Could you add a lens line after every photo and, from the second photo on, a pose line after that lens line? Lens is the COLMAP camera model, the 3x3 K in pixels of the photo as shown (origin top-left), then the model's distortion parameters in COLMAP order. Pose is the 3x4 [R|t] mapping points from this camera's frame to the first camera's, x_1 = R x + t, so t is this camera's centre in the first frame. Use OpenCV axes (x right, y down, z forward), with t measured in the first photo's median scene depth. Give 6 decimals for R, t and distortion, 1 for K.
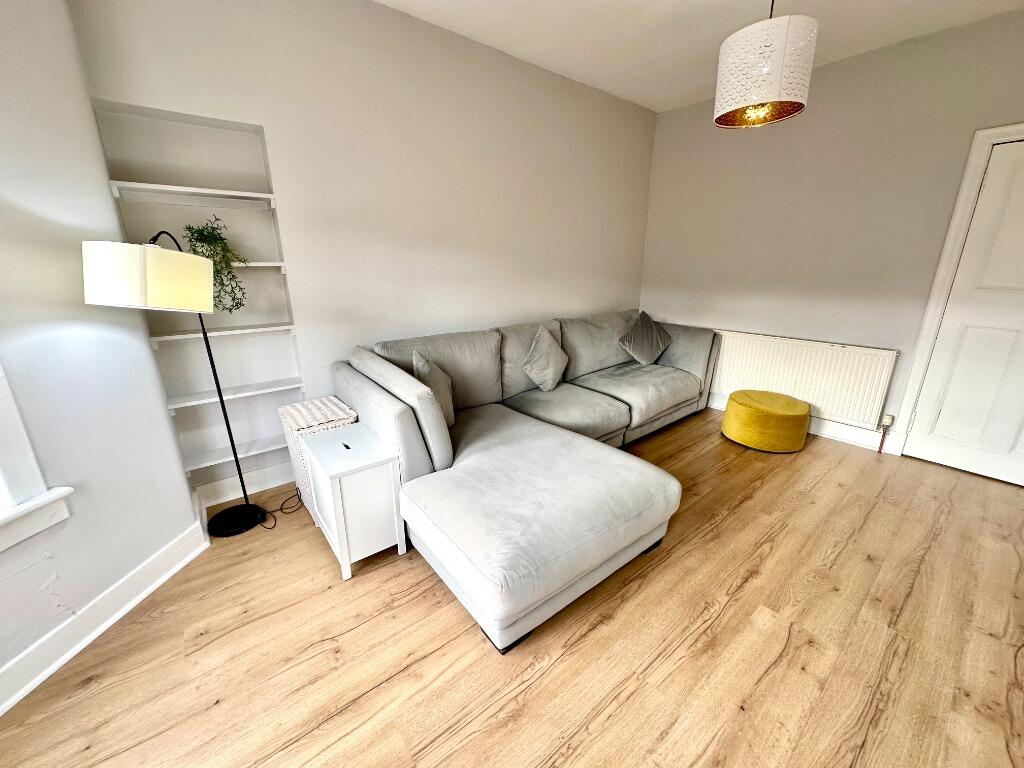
lens RADIAL K [[405.6, 0, 511.1], [0, 405.6, 383.3], [0, 0, 1]] dist [-0.003429, -0.000518]
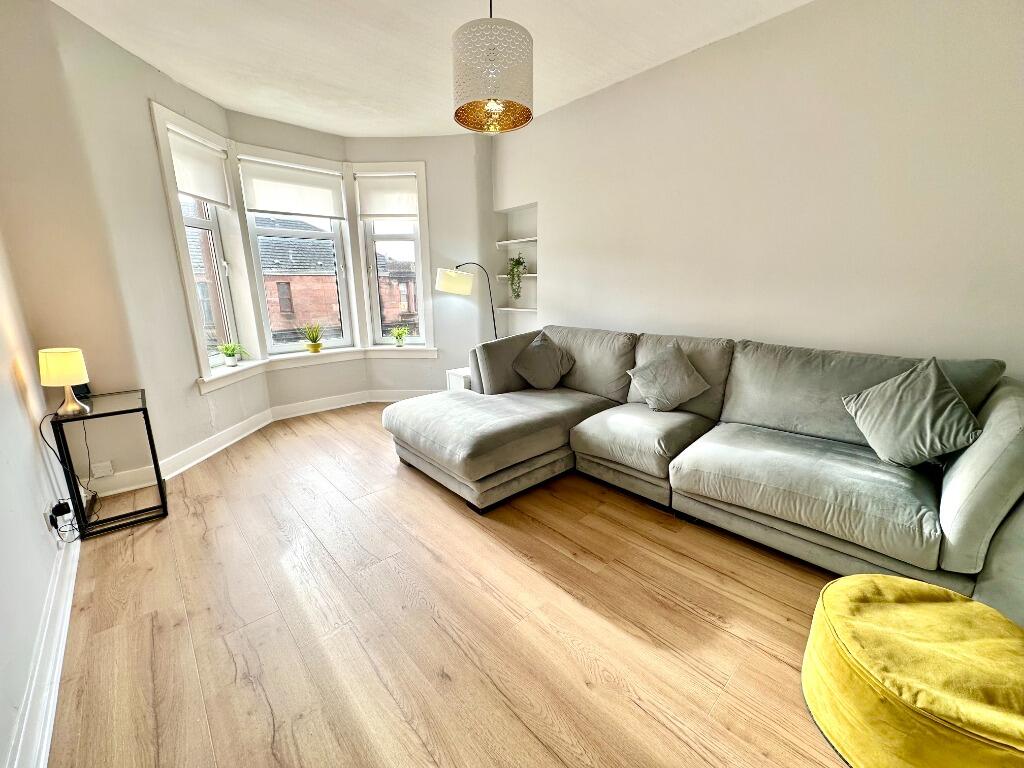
lens RADIAL K [[405.6, 0, 512.4], [0, 405.6, 383.1], [0, 0, 1]] dist [-0.003429, -0.000518]
pose [[0.066462, 0.235184, -0.969676, 1.345594], [-0.273502, 0.938897, 0.208973, -0.202234], [0.959573, 0.251319, 0.126724, 0.829430]]
